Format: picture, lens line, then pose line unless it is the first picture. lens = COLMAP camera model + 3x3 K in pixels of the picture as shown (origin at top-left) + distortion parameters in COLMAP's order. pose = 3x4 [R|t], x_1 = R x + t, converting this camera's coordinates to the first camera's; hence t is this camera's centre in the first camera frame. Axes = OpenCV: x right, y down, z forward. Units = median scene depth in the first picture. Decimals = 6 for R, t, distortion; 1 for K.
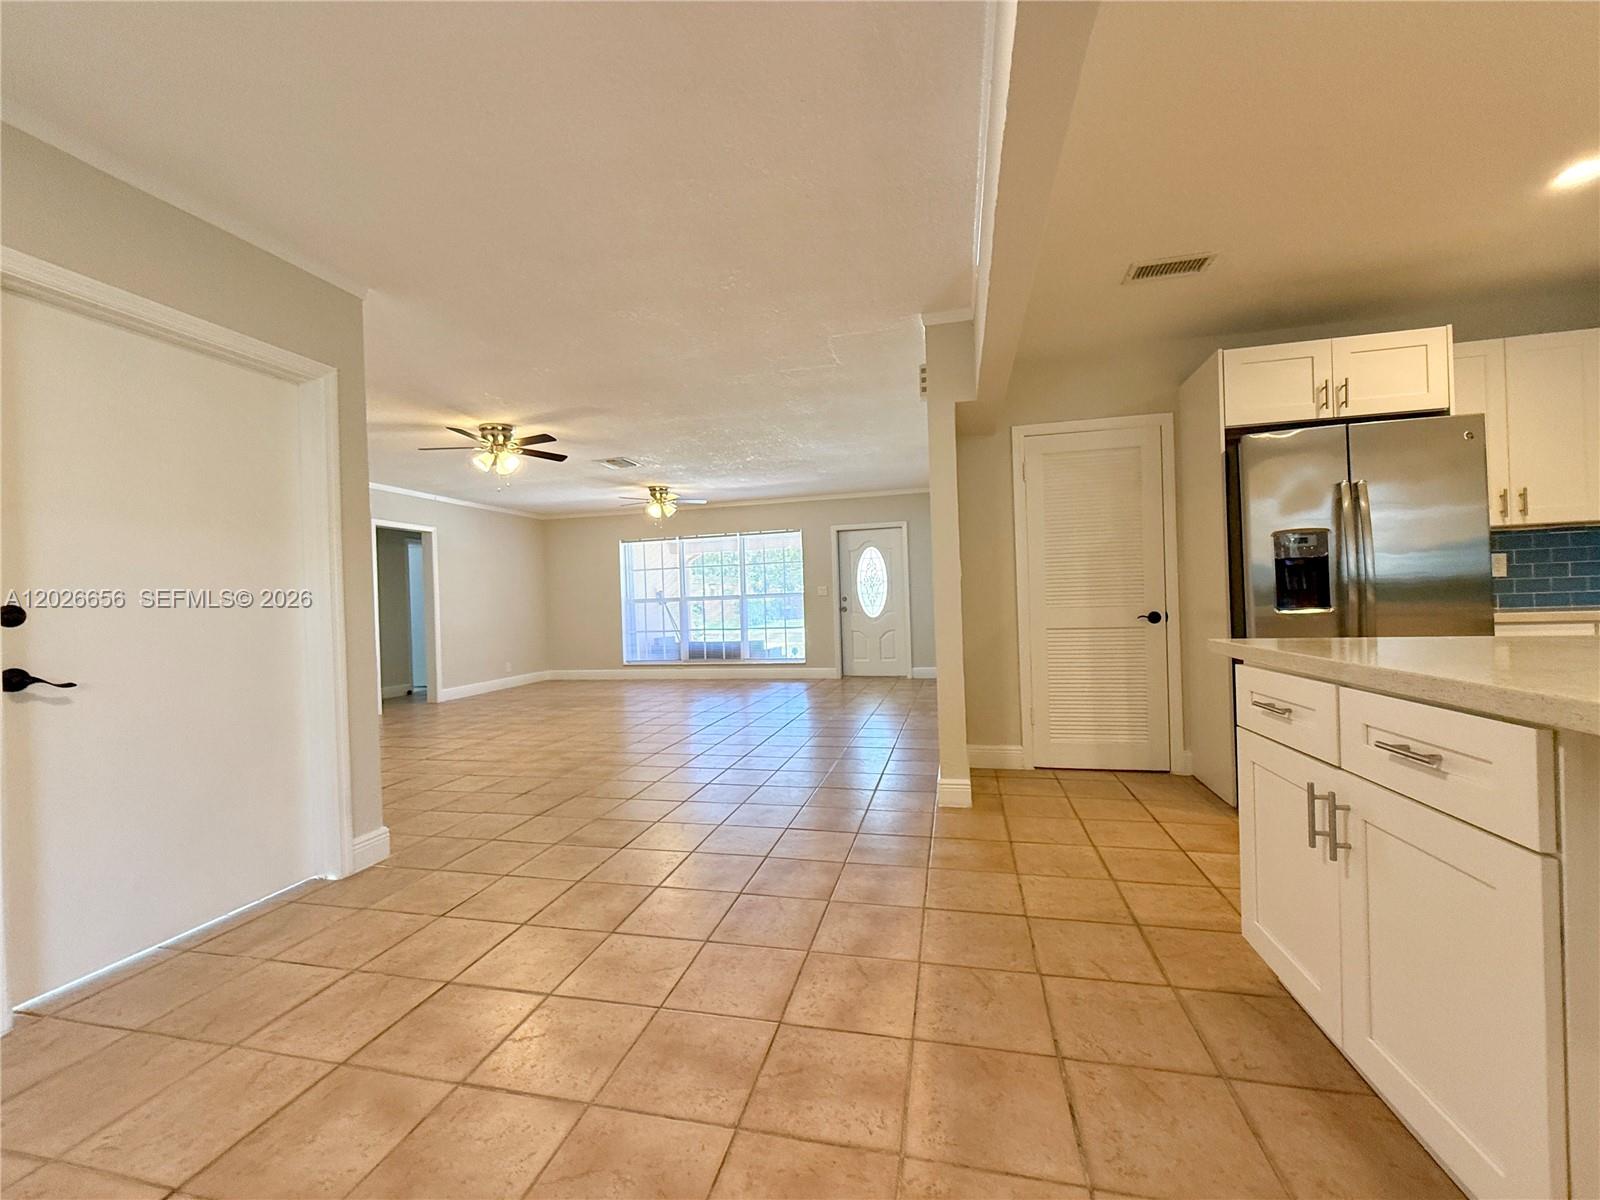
lens RADIAL K [[637.7, 0, 805.0], [0, 637.7, 602.7], [0, 0, 1]] dist [-0.001136, 0.000247]
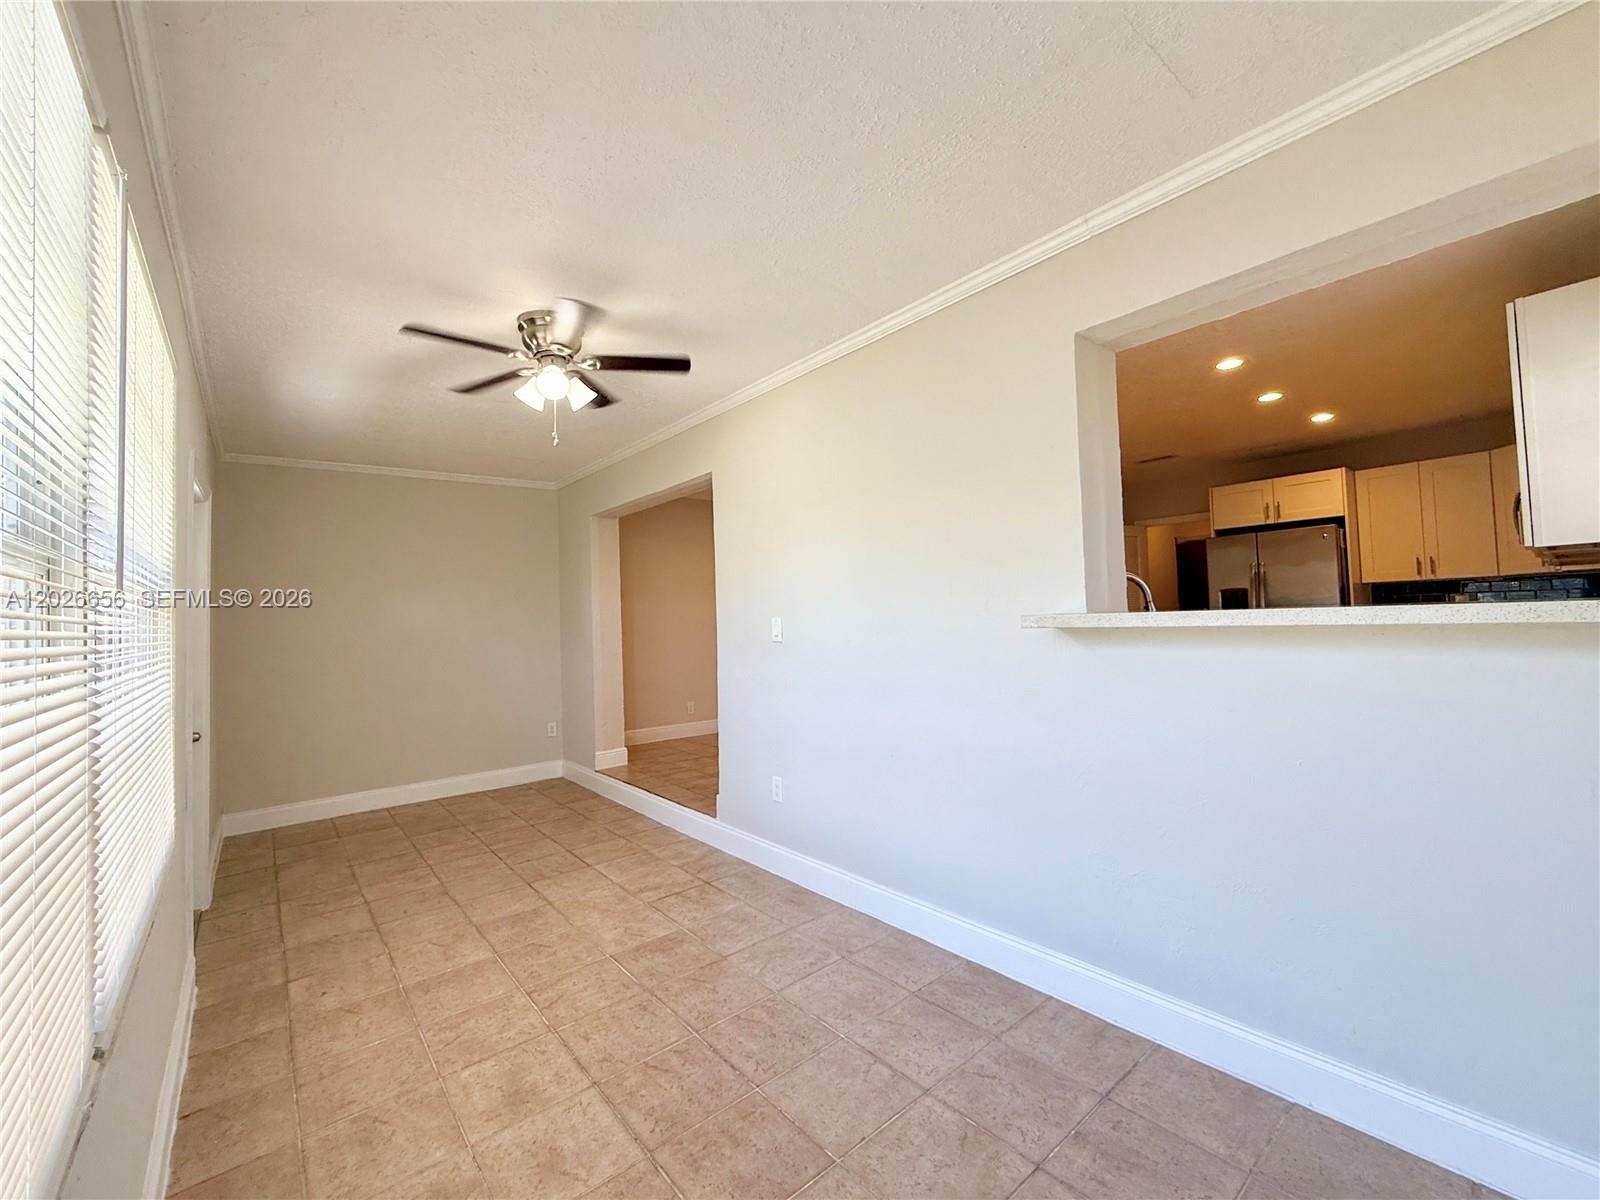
lens RADIAL K [[656.1, 0, 800.9], [0, 656.1, 626.3], [0, 0, 1]] dist [0.000498, 0.000270]
pose [[0.801374, 0.017594, -0.597904, 0.539702], [0.000296, 0.999556, 0.029811, -0.036373], [0.598163, -0.024066, 0.801013, -0.781753]]
